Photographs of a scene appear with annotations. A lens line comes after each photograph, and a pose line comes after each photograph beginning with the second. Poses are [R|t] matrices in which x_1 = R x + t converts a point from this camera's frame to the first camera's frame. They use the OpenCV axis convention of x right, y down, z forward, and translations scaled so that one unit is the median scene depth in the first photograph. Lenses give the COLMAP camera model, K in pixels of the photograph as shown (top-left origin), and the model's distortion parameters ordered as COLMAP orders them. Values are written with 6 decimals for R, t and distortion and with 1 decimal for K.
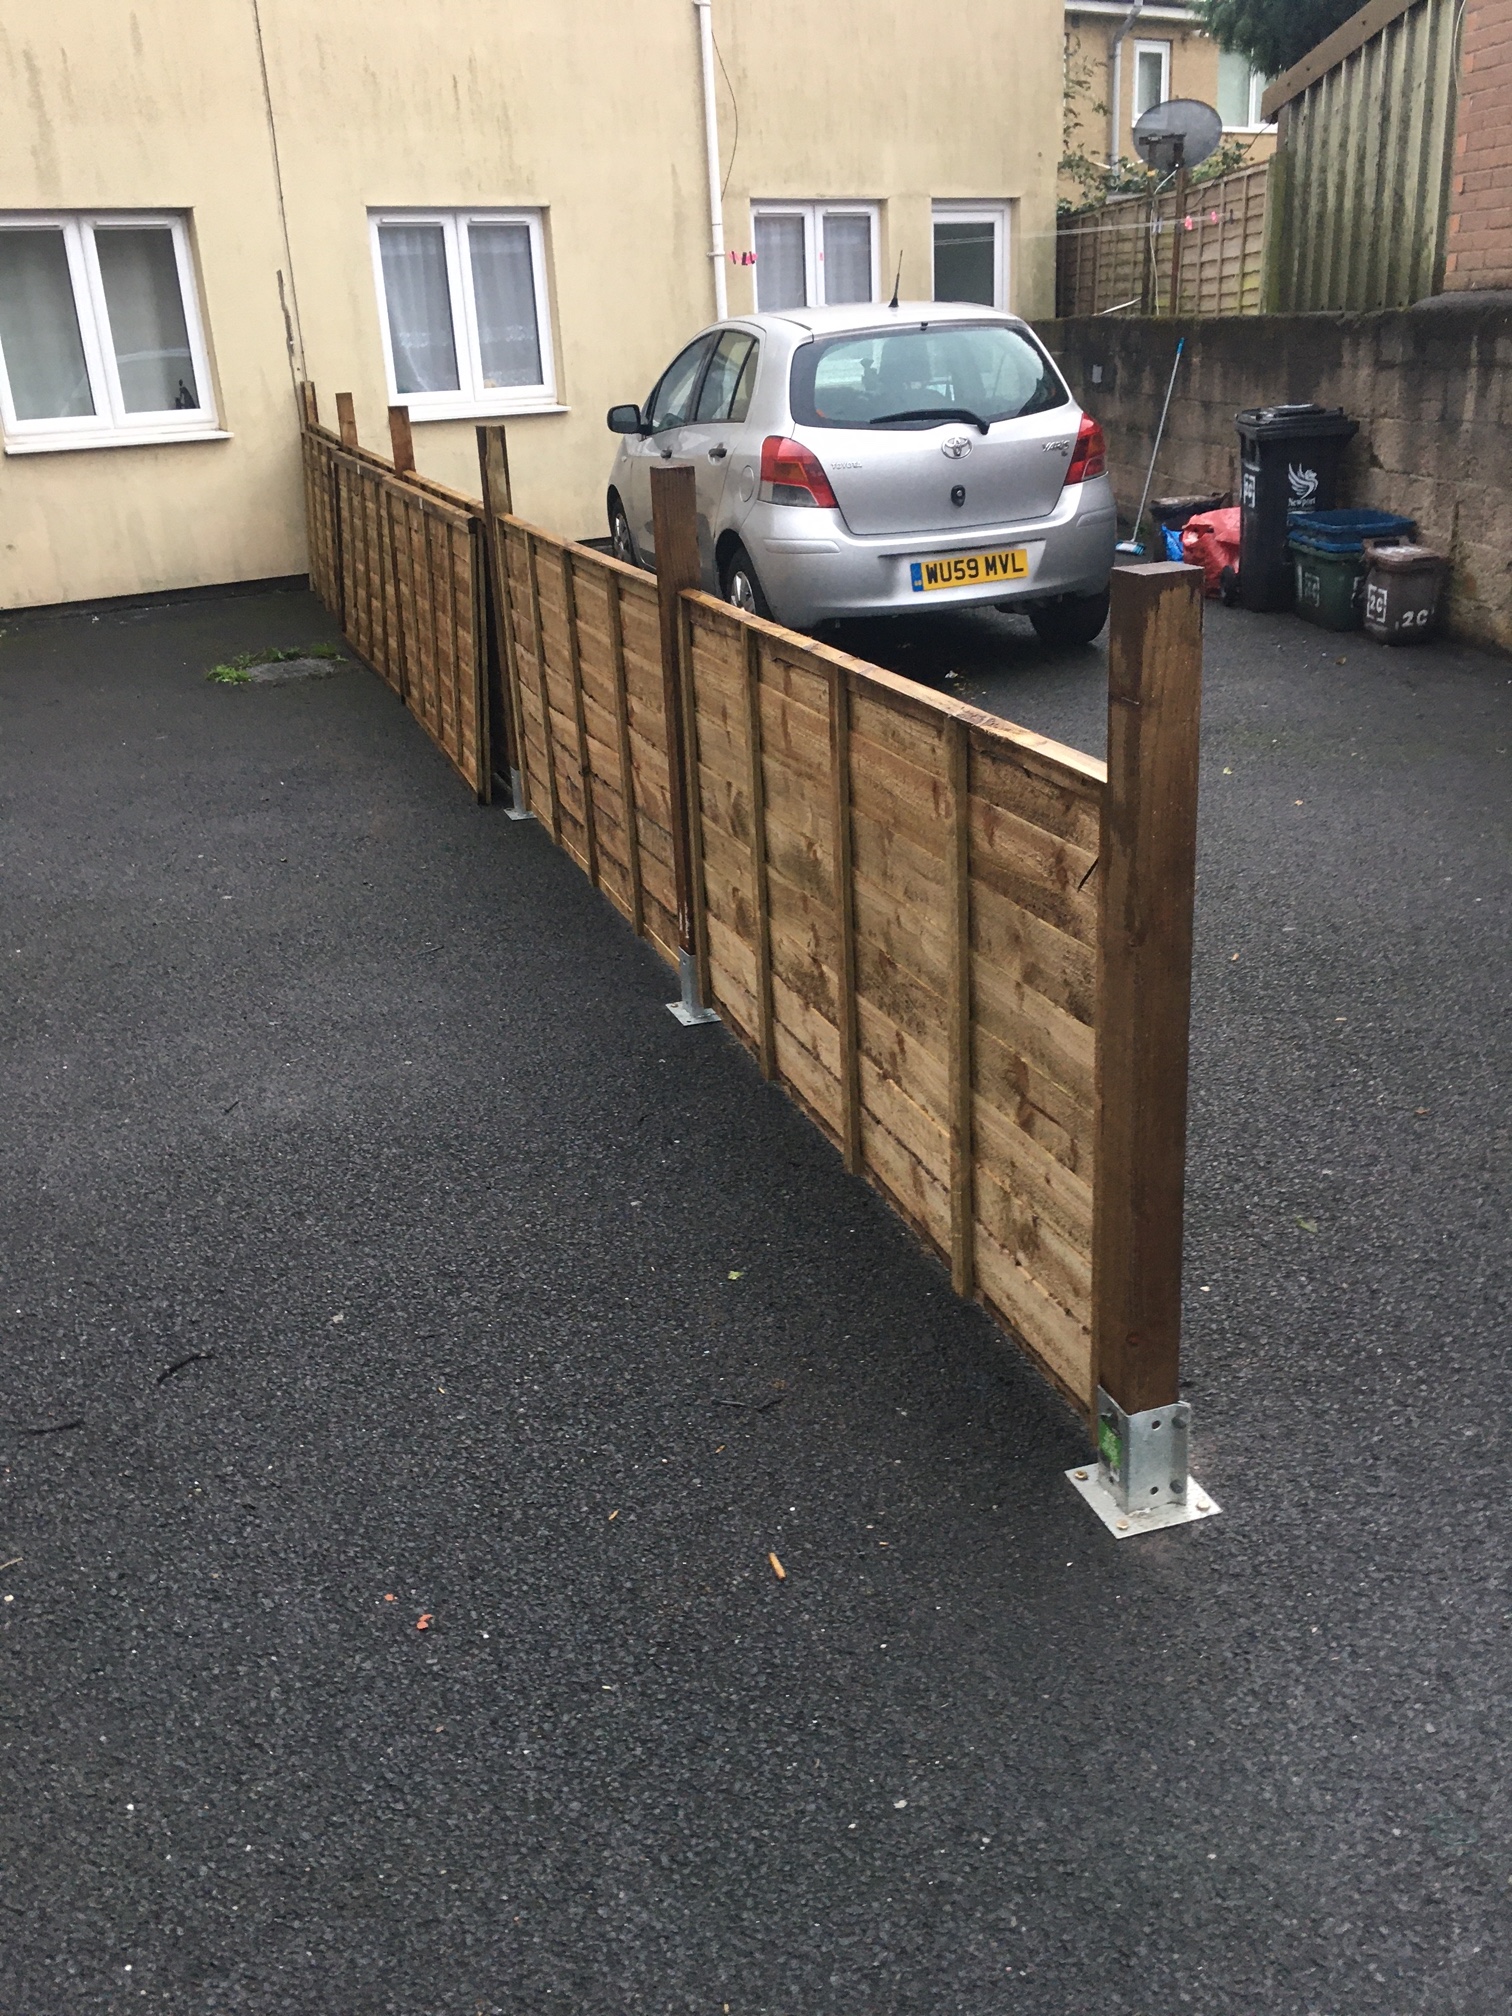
lens RADIAL K [[1774.7, 0, 756.0], [0, 1774.7, 1008.0], [0, 0, 1]] dist [0.121346, -0.161464]
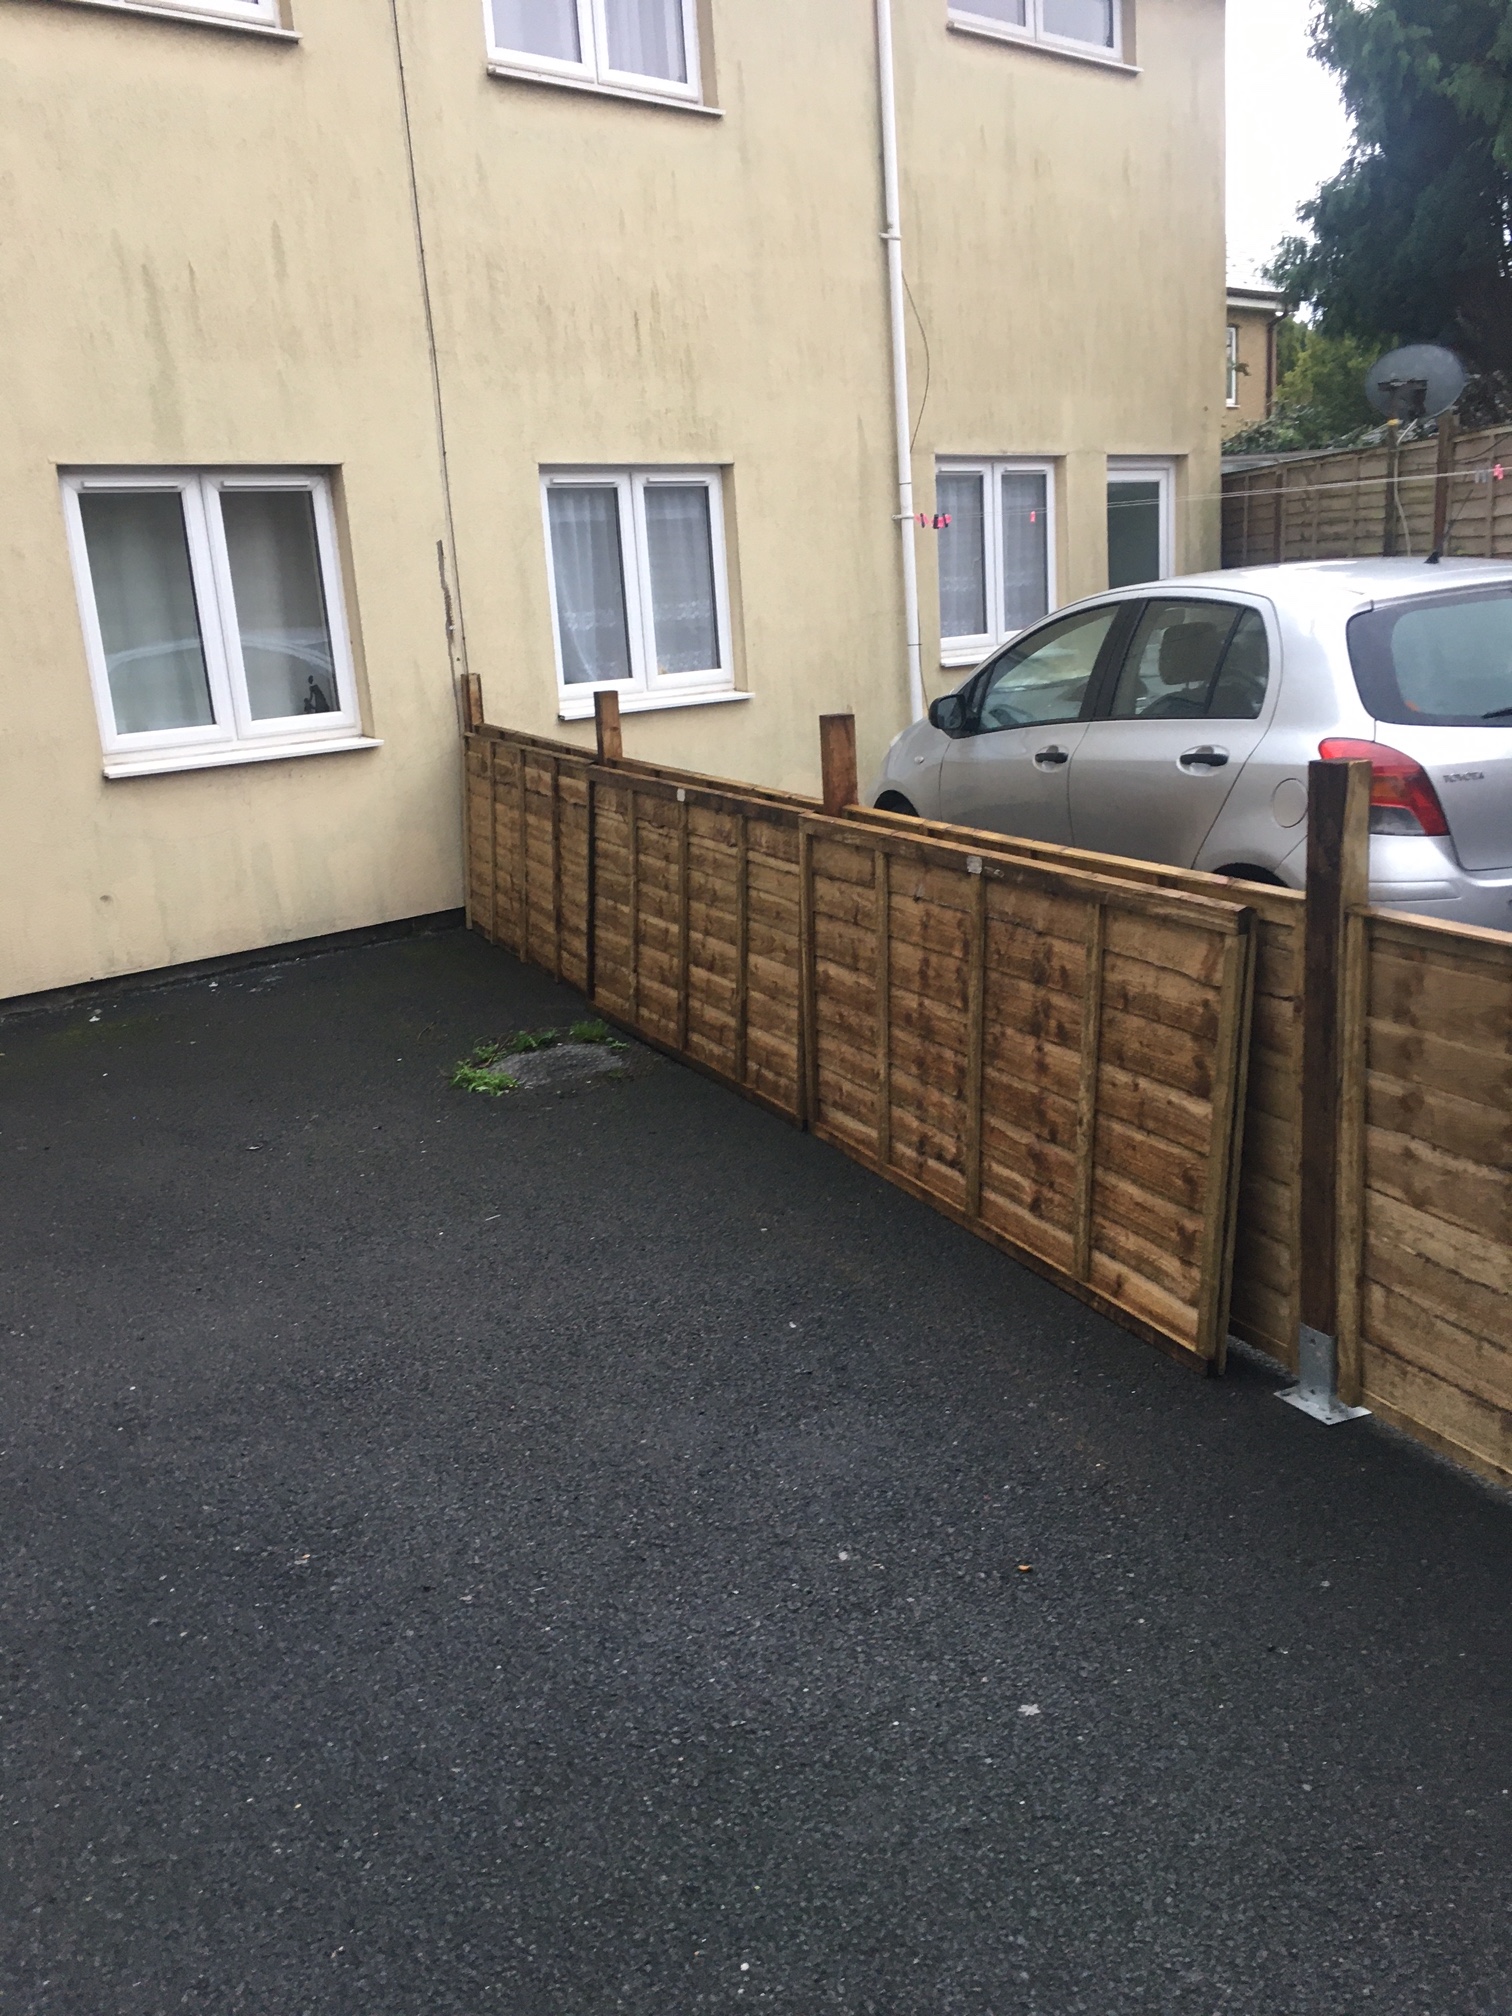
lens RADIAL K [[1765.0, 0, 756.0], [0, 1765.0, 1008.0], [0, 0, 1]] dist [0.098806, -0.107537]
pose [[0.995165, -0.036029, 0.091366, -0.201028], [0.048054, 0.989946, -0.133036, -0.093448], [-0.085655, 0.136783, 0.986891, 0.243634]]
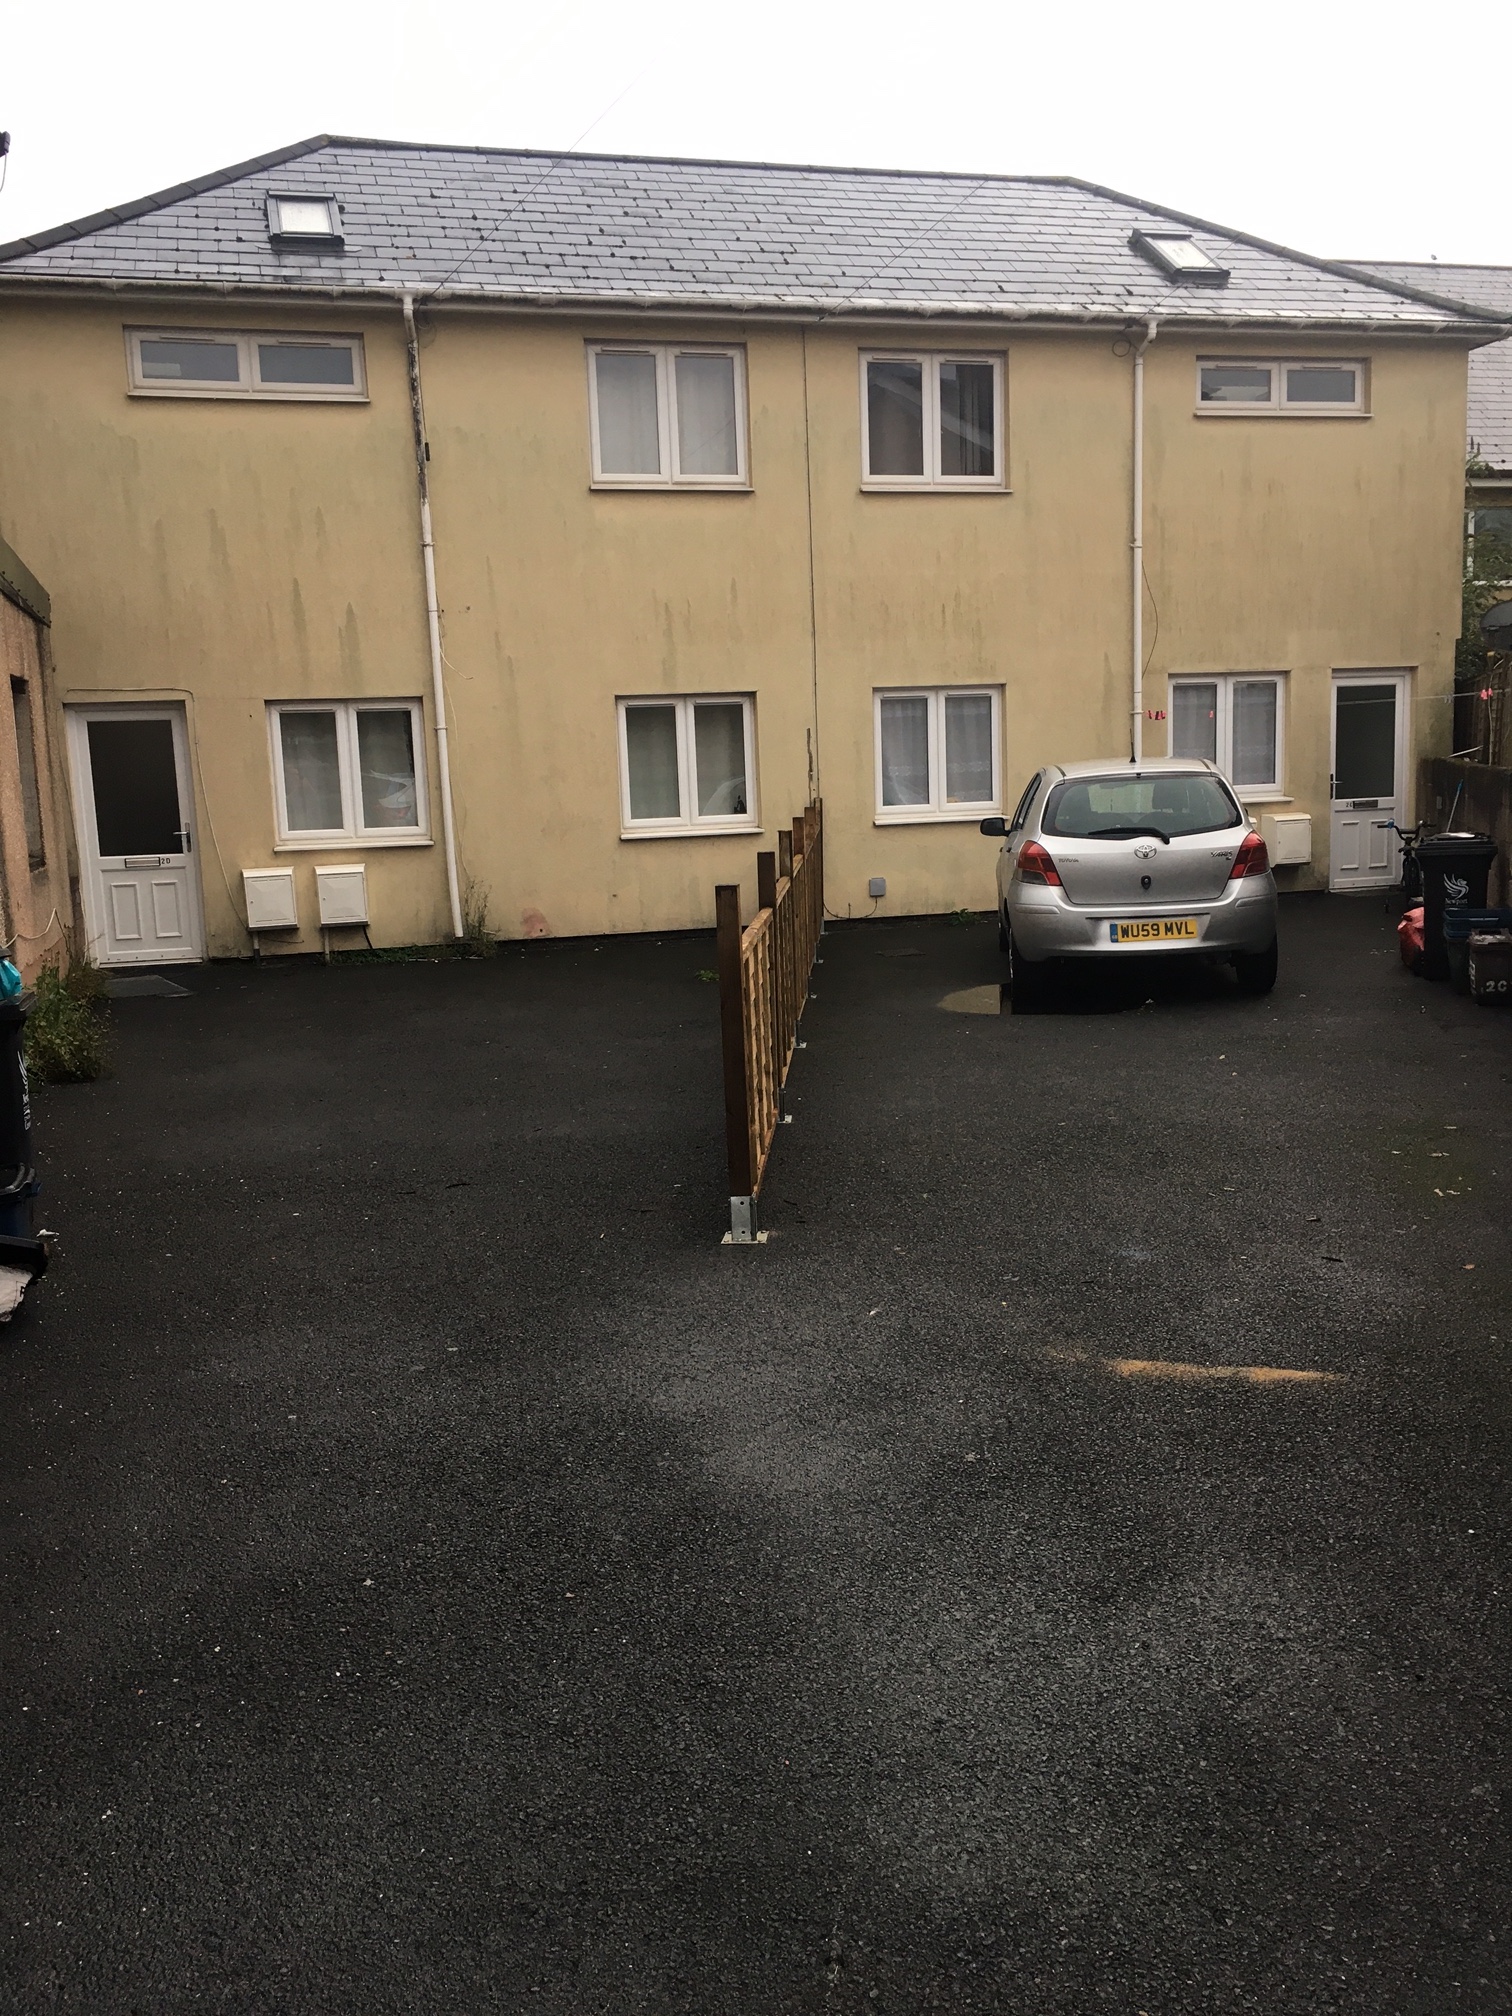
lens RADIAL K [[1774.7, 0, 756.0], [0, 1774.7, 1008.0], [0, 0, 1]] dist [0.121346, -0.161464]
pose [[0.926007, 0.068715, -0.371199, 0.260528], [-0.143838, 0.973344, -0.178640, 0.090950], [0.349029, 0.218814, 0.911207, -0.315849]]
